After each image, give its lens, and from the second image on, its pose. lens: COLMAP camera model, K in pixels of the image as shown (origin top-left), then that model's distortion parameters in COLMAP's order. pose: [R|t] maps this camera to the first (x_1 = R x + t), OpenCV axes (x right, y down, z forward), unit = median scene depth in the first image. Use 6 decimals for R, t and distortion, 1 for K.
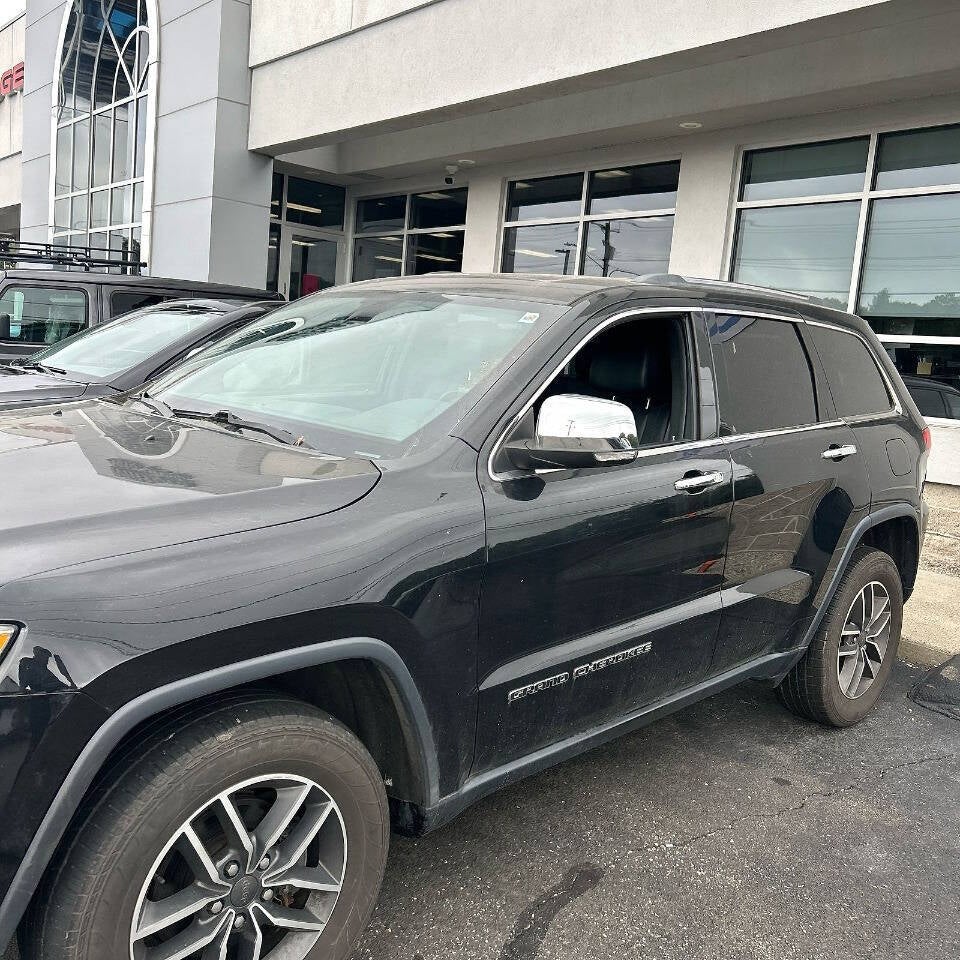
lens RADIAL K [[949.4, 0, 480.0], [0, 949.4, 480.0], [0, 0, 1]] dist [0.020673, -0.012446]
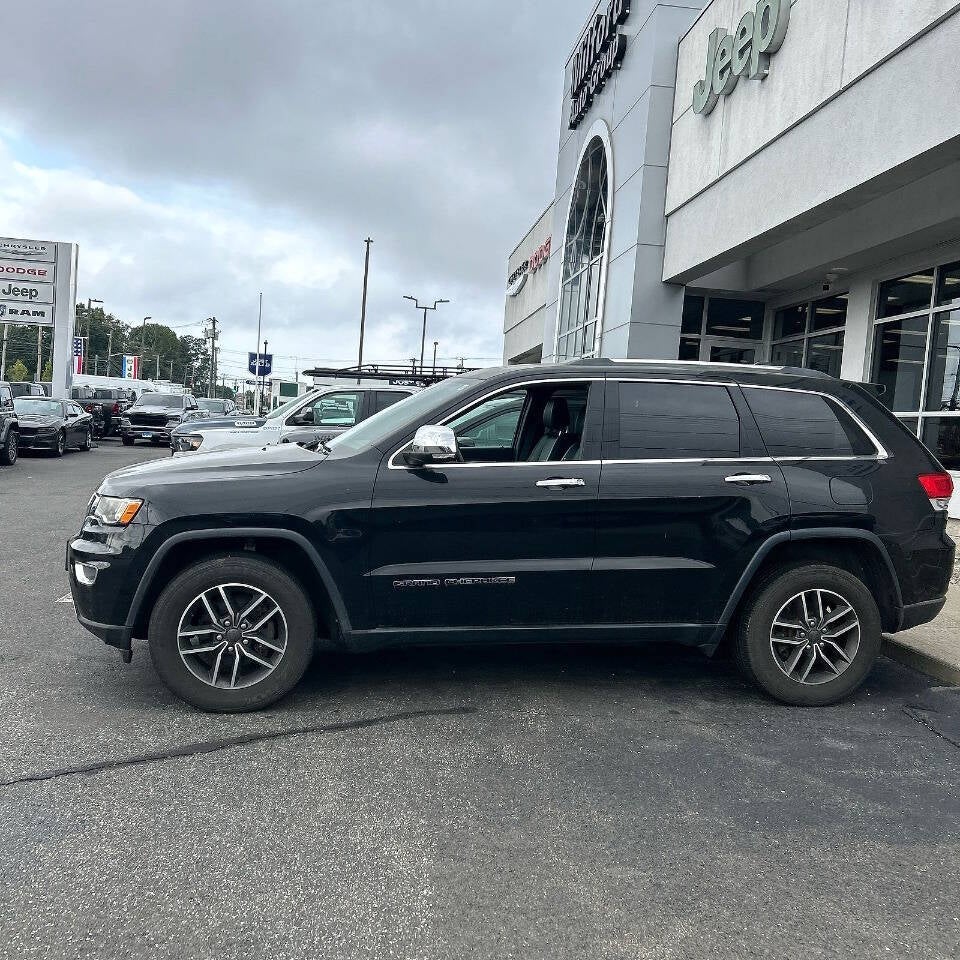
lens RADIAL K [[949.4, 0, 480.0], [0, 949.4, 480.0], [0, 0, 1]] dist [0.020673, -0.012446]
pose [[0.829421, 0.003793, -0.558611, 0.742756], [-0.069971, 0.992807, -0.097151, 0.118025], [0.554225, 0.119666, 0.823720, -0.291747]]
